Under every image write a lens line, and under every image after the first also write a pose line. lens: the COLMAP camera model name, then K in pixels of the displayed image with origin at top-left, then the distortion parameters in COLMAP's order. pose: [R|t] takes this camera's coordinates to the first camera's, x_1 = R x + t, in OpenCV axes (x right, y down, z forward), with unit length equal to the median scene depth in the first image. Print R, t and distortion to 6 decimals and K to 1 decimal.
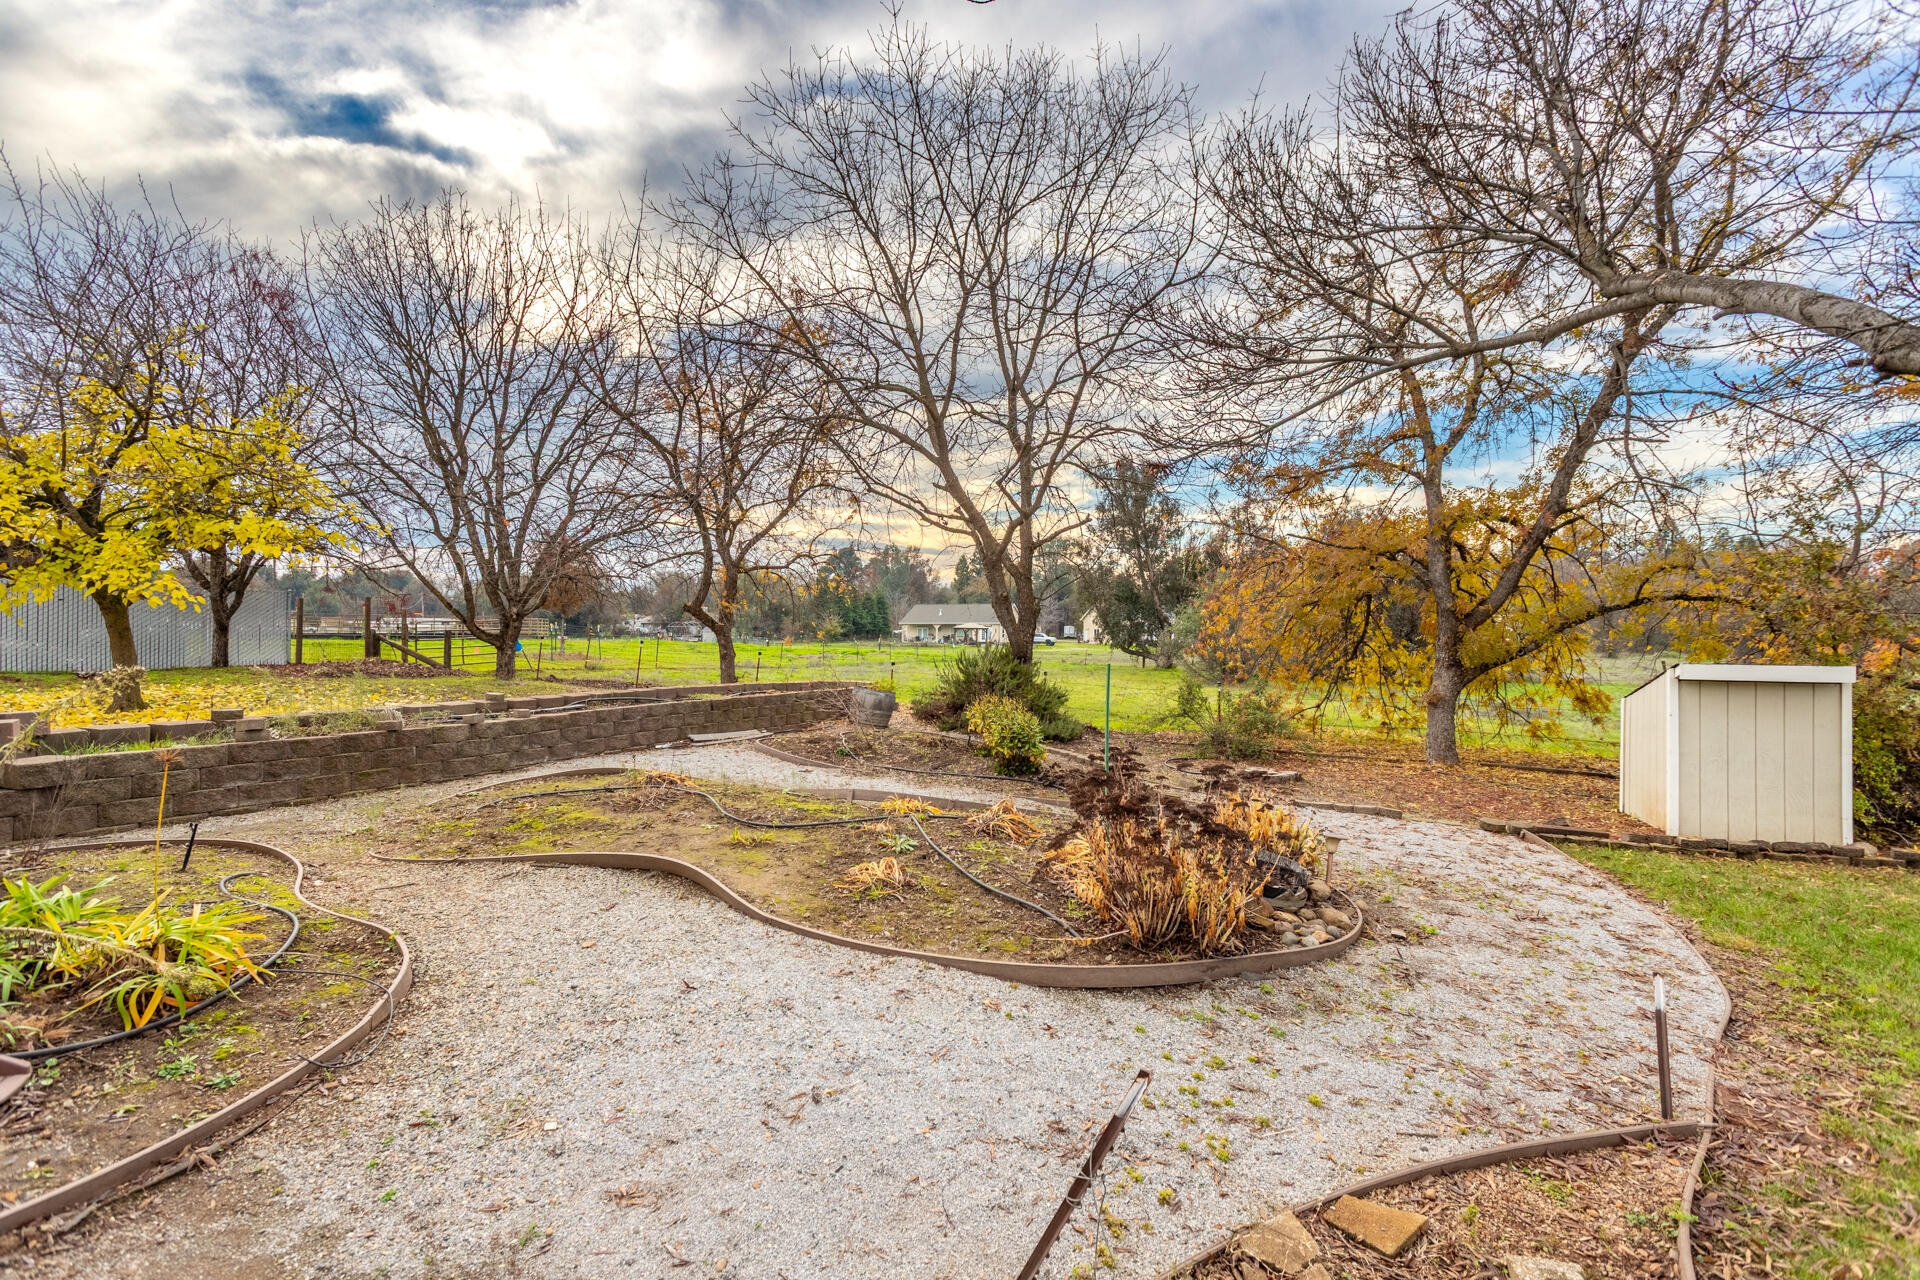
lens RADIAL K [[909.3, 0, 953.7], [0, 909.3, 630.0], [0, 0, 1]] dist [0.001591, 0.000548]
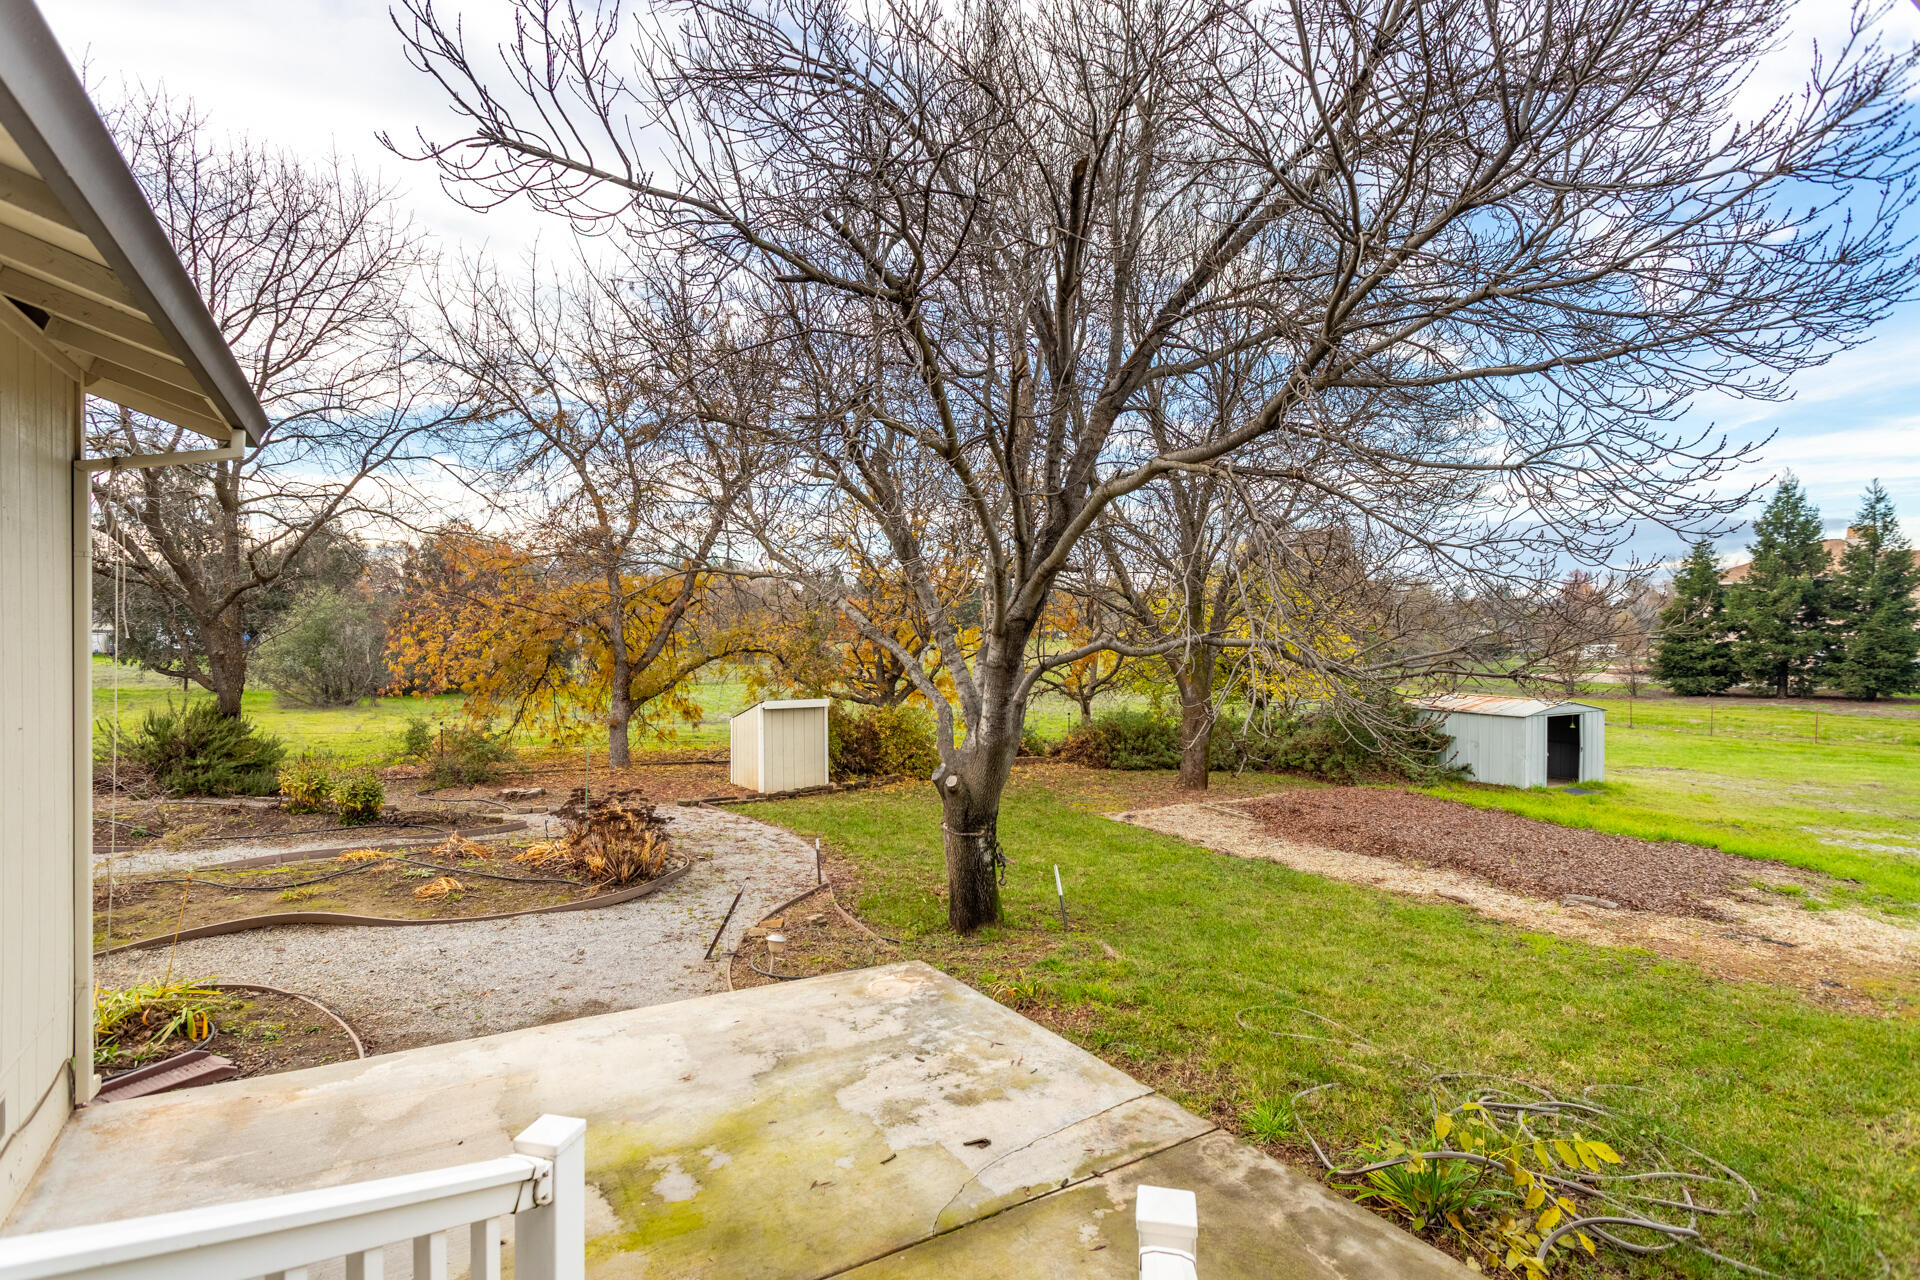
lens RADIAL K [[909.3, 0, 953.7], [0, 909.3, 630.0], [0, 0, 1]] dist [0.001591, 0.000548]
pose [[0.569808, -0.002264, 0.821775, -0.539534], [-0.002219, 0.999988, 0.004294, -0.121629], [-0.821775, -0.004270, 0.569796, -0.405483]]
